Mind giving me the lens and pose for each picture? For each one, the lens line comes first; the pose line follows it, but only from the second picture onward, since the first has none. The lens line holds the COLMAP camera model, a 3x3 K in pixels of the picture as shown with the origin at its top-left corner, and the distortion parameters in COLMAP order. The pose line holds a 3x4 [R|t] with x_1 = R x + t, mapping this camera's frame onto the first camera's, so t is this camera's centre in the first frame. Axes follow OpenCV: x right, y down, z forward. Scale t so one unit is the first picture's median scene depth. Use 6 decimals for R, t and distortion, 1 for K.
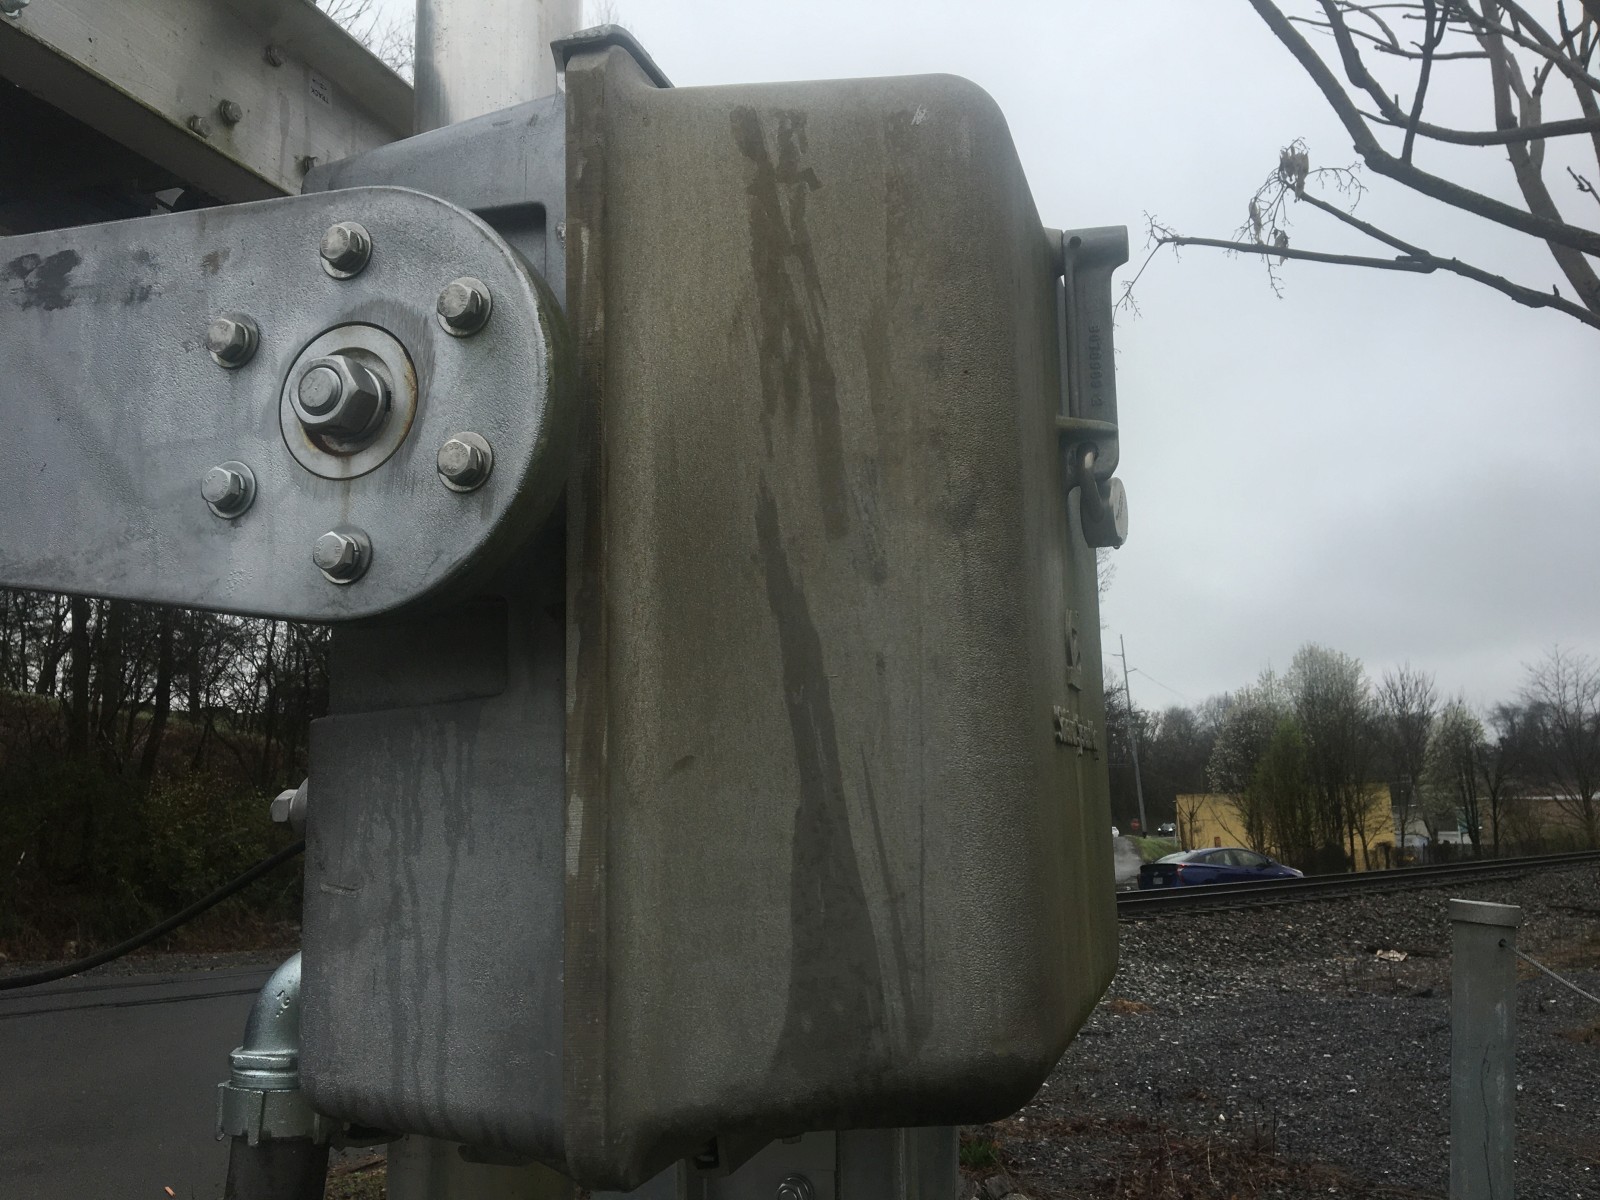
lens RADIAL K [[1340.0, 0, 789.4], [0, 1340.0, 603.8], [0, 0, 1]] dist [0.095656, -0.163524]
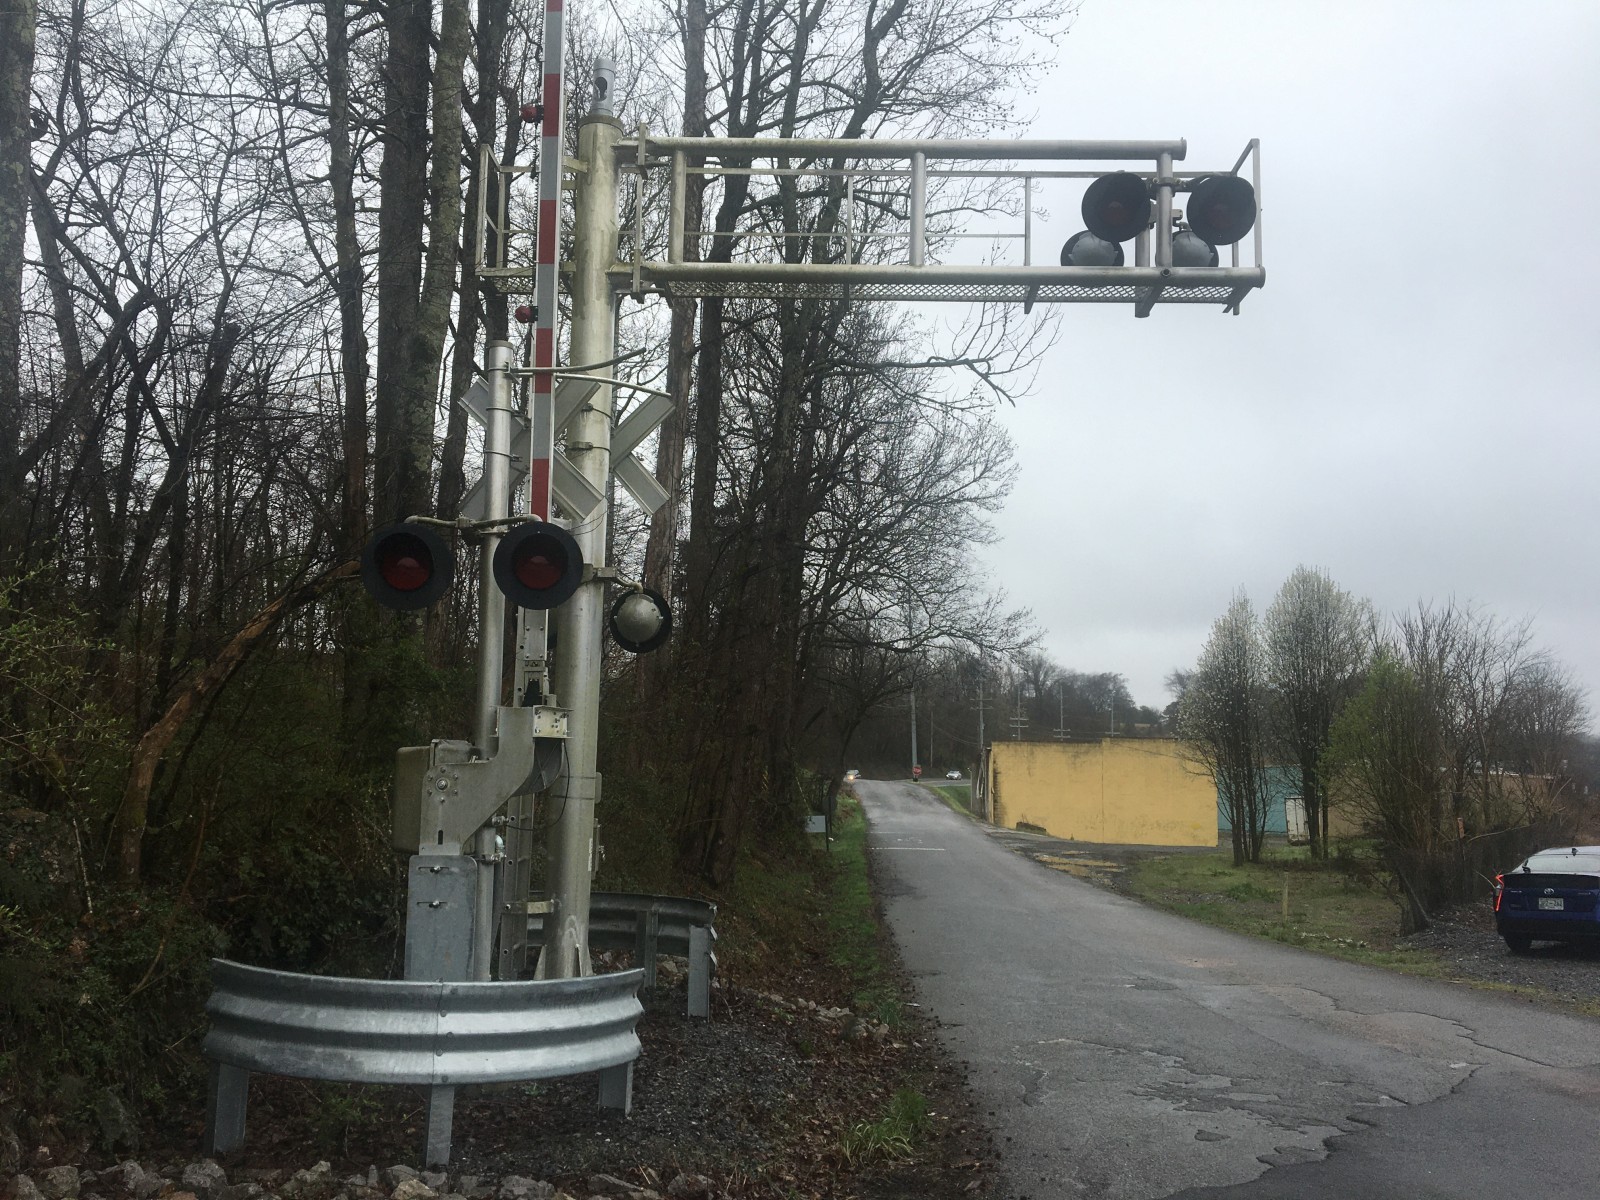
lens RADIAL K [[1356.0, 0, 789.9], [0, 1356.0, 606.1], [0, 0, 1]] dist [0.112985, -0.175459]
pose [[0.973839, 0.073447, 0.215043, -0.087731], [-0.084465, 0.995520, 0.042488, 0.042255], [-0.210959, -0.059540, 0.975680, 0.257773]]
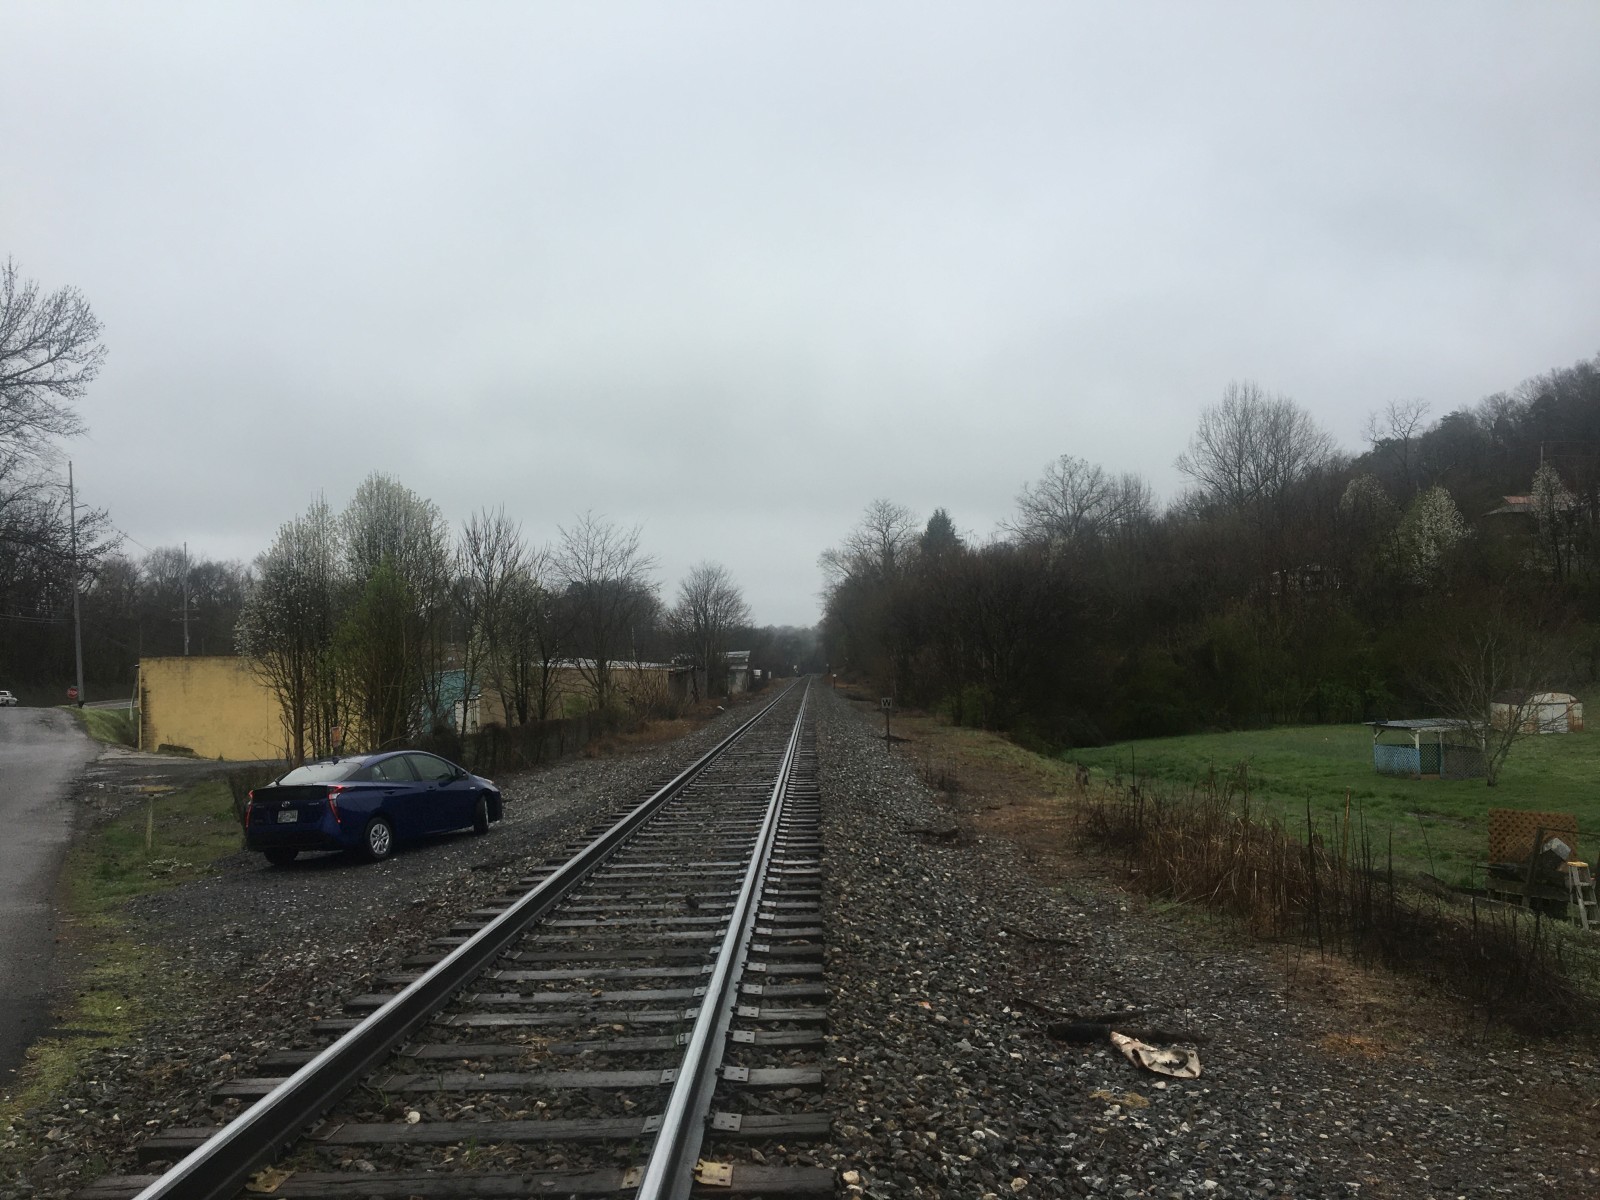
lens RADIAL K [[1362.0, 0, 800.0], [0, 1362.0, 600.0], [0, 0, 1]] dist [0.123983, -0.237867]
pose [[0.733056, 0.045377, 0.678653, 0.018165], [-0.111571, 0.992279, 0.054167, 0.030736], [-0.670955, -0.115425, 0.732459, 0.224960]]
